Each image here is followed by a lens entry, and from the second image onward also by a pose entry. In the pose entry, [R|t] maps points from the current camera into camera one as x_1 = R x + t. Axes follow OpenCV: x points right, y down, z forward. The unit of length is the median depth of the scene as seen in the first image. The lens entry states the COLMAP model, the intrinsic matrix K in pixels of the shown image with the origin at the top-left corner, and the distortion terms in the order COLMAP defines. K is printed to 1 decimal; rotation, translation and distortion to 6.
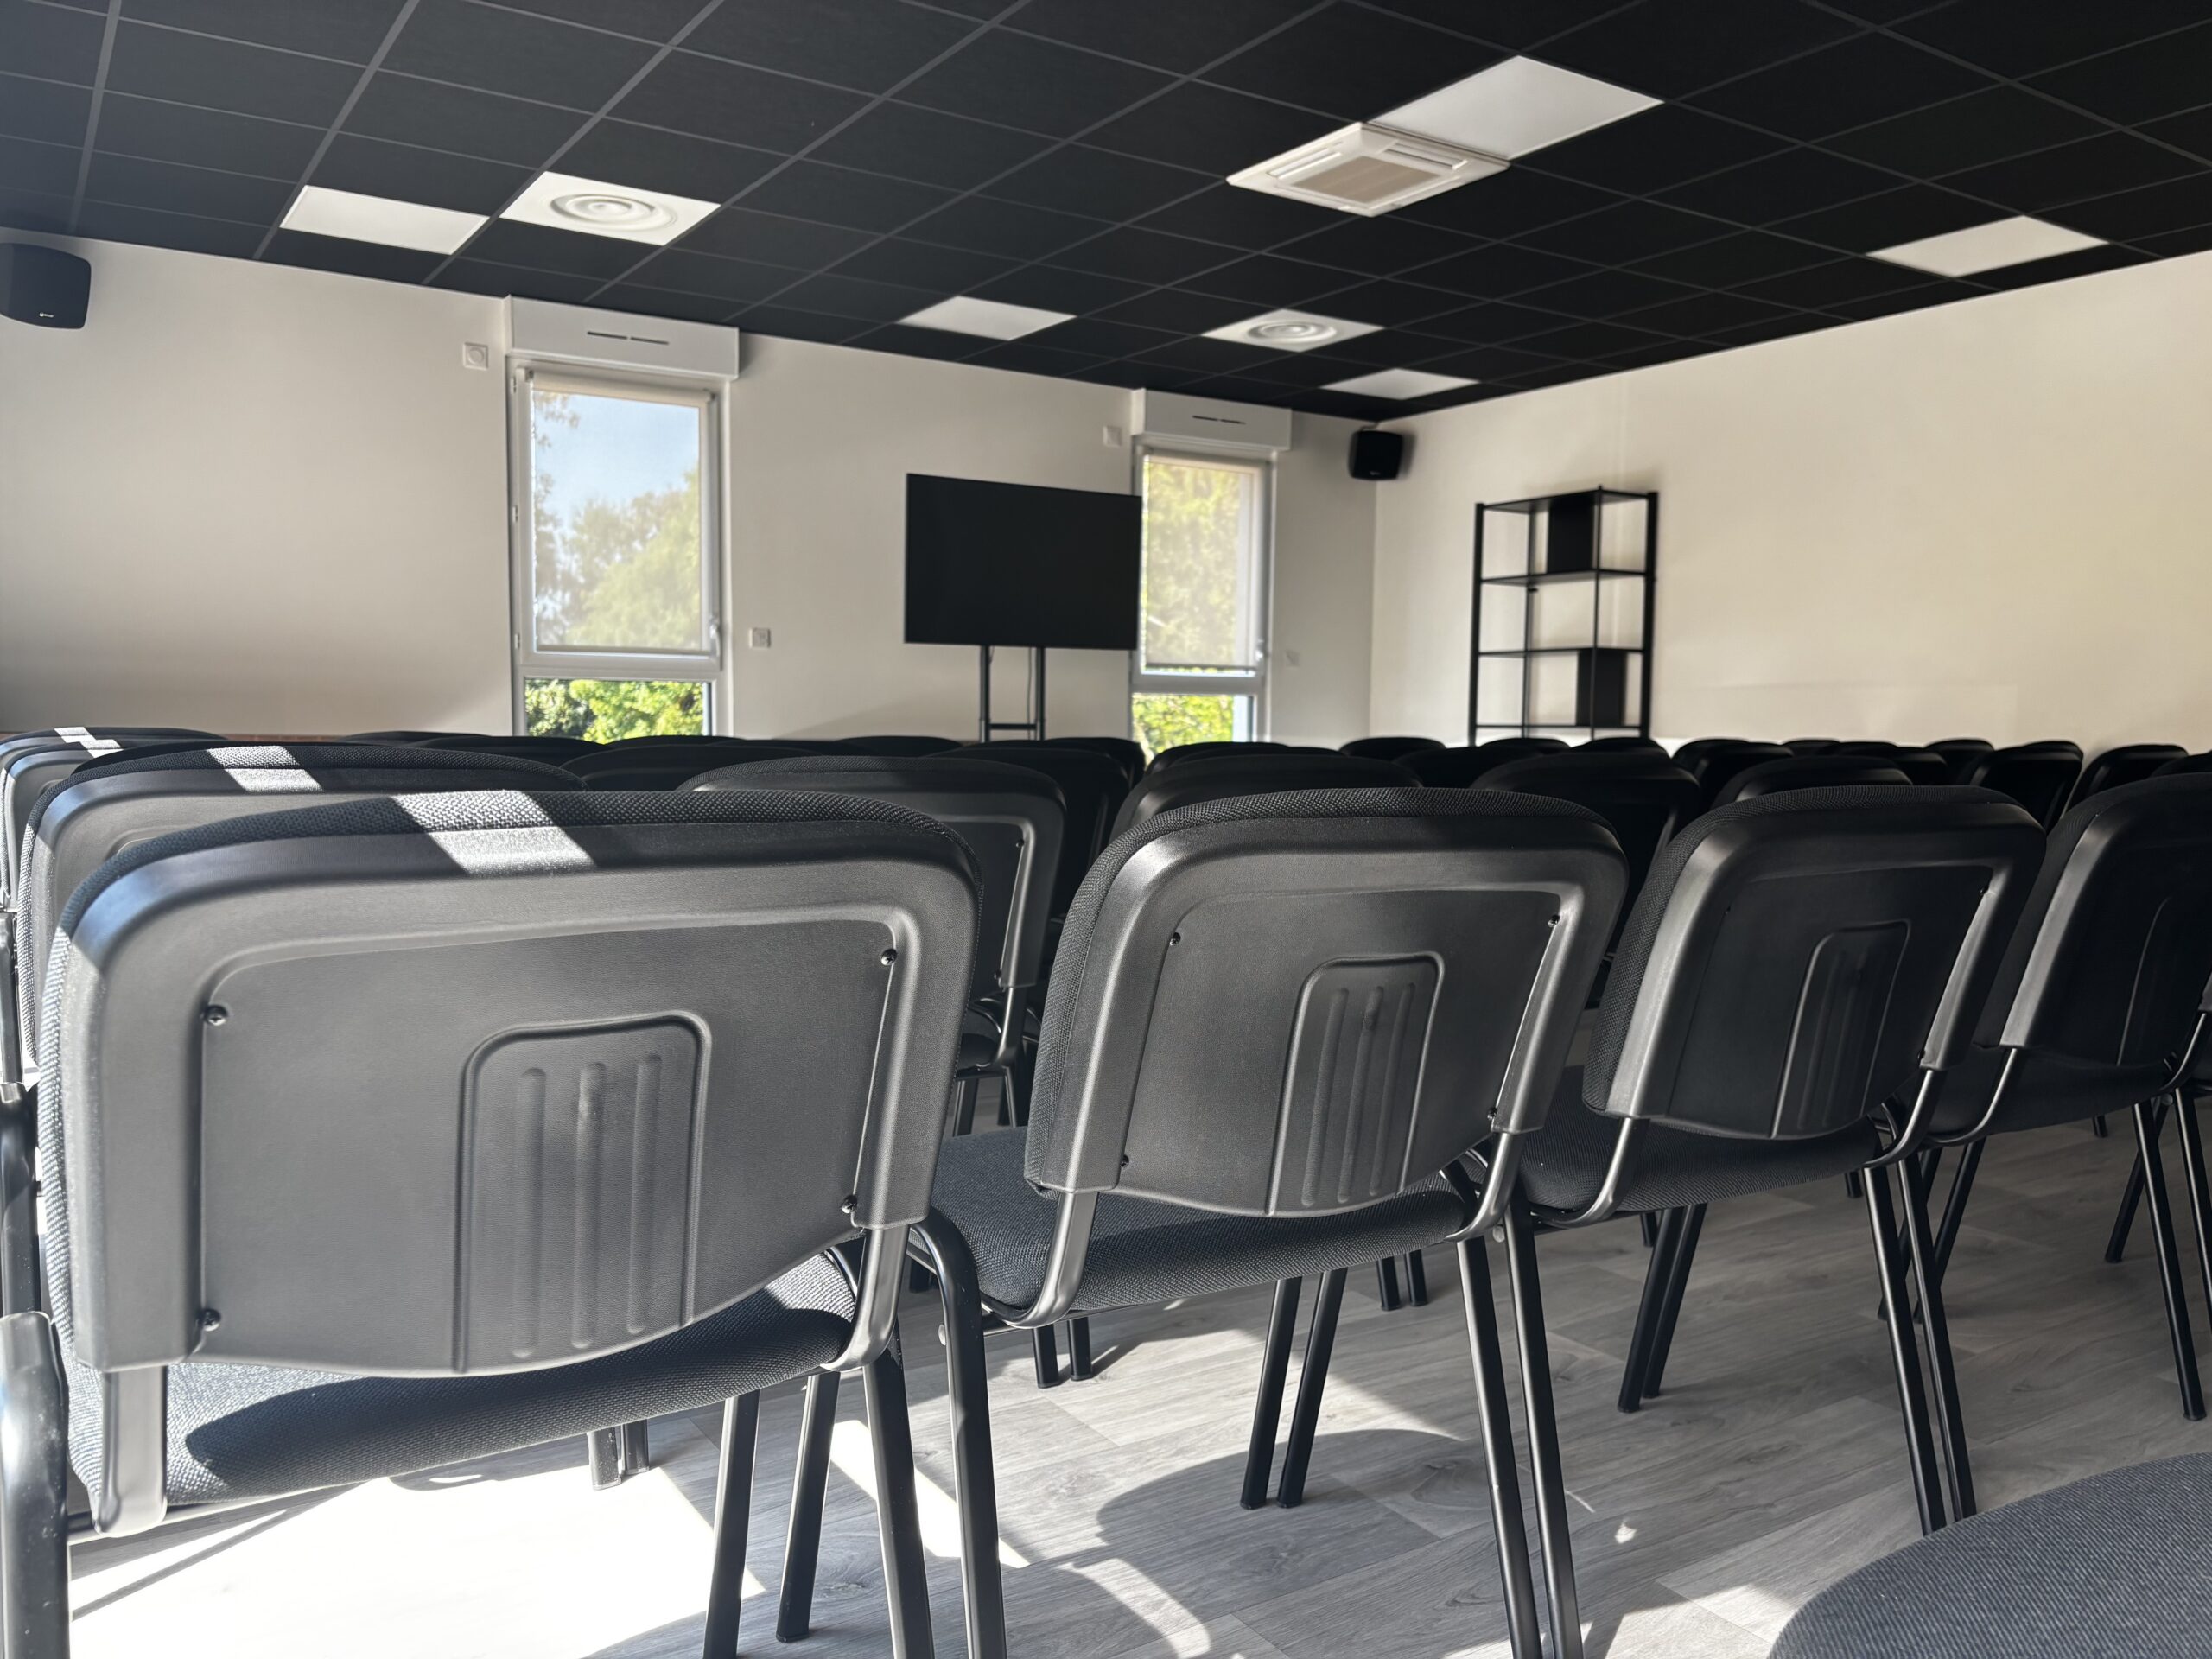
lens RADIAL K [[1680.8, 0, 1115.6], [0, 1680.8, 845.5], [0, 0, 1]] dist [0.049797, -0.016364]
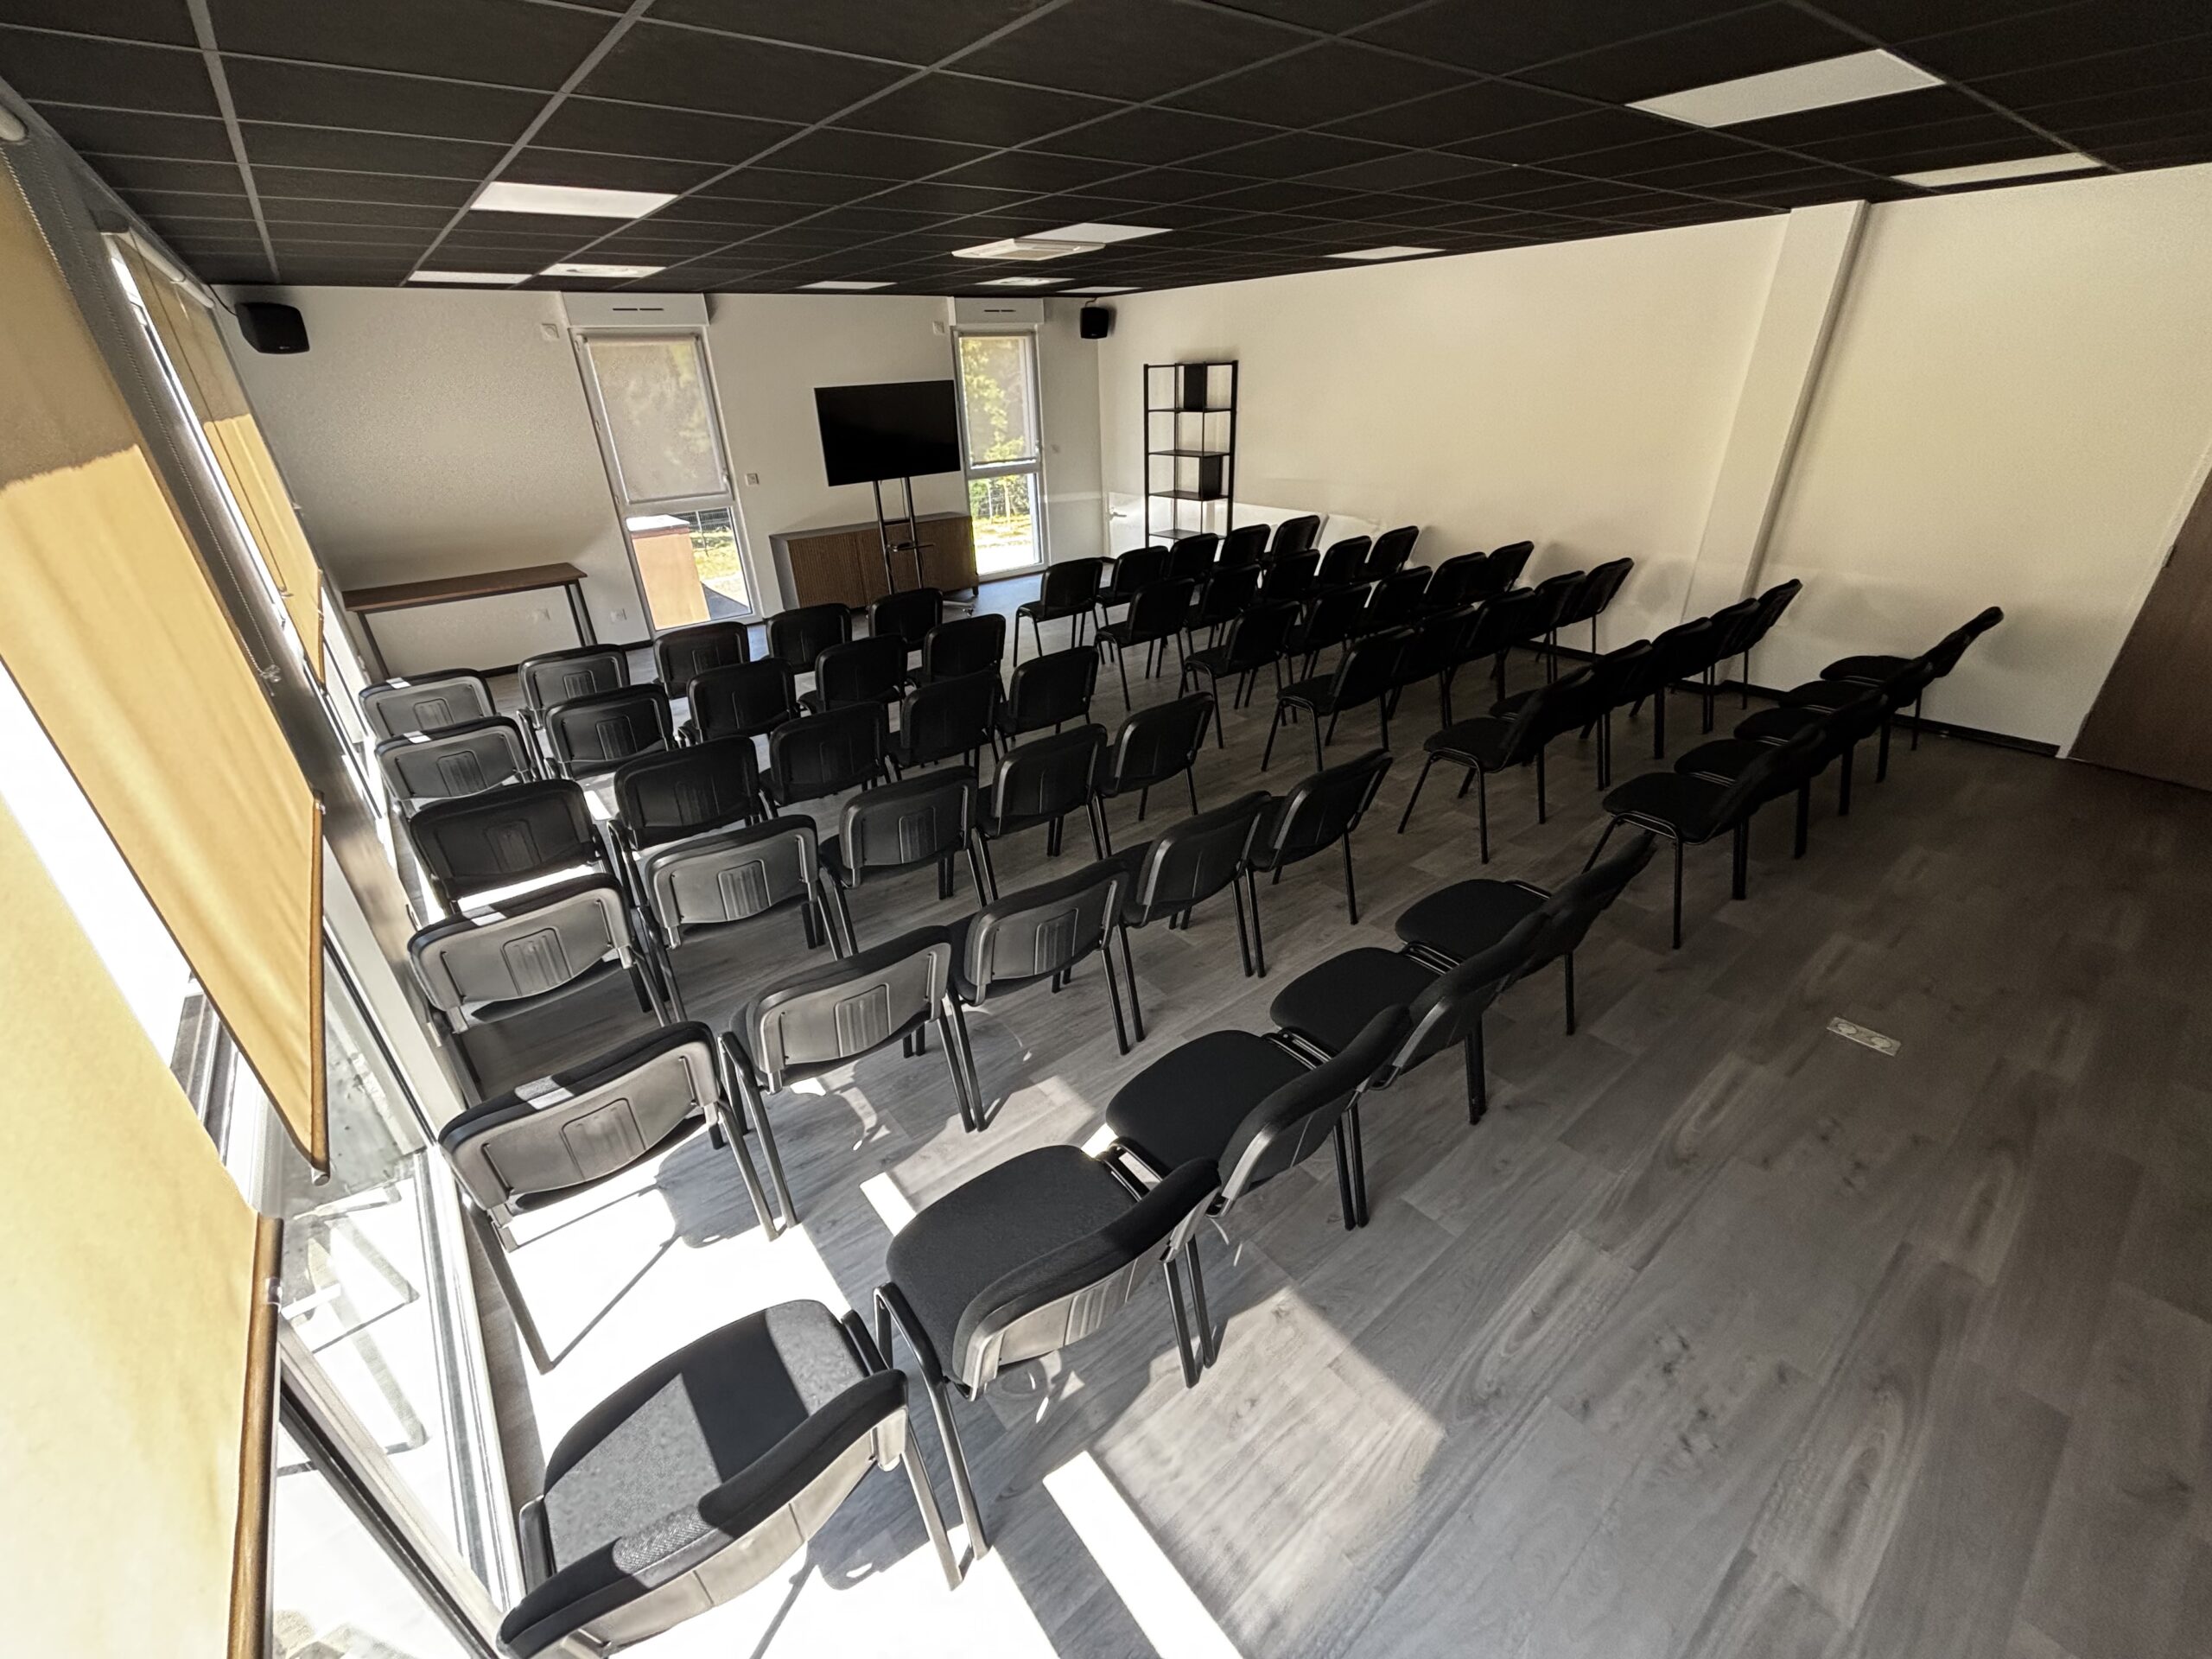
lens RADIAL K [[891.3, 0, 1111.6], [0, 891.3, 820.6], [0, 0, 1]] dist [0.004119, -0.001067]
pose [[0.995032, -0.077484, 0.062510, 0.084107], [0.047116, 0.919633, 0.389943, -0.132898], [-0.087700, -0.385061, 0.918715, -0.071274]]
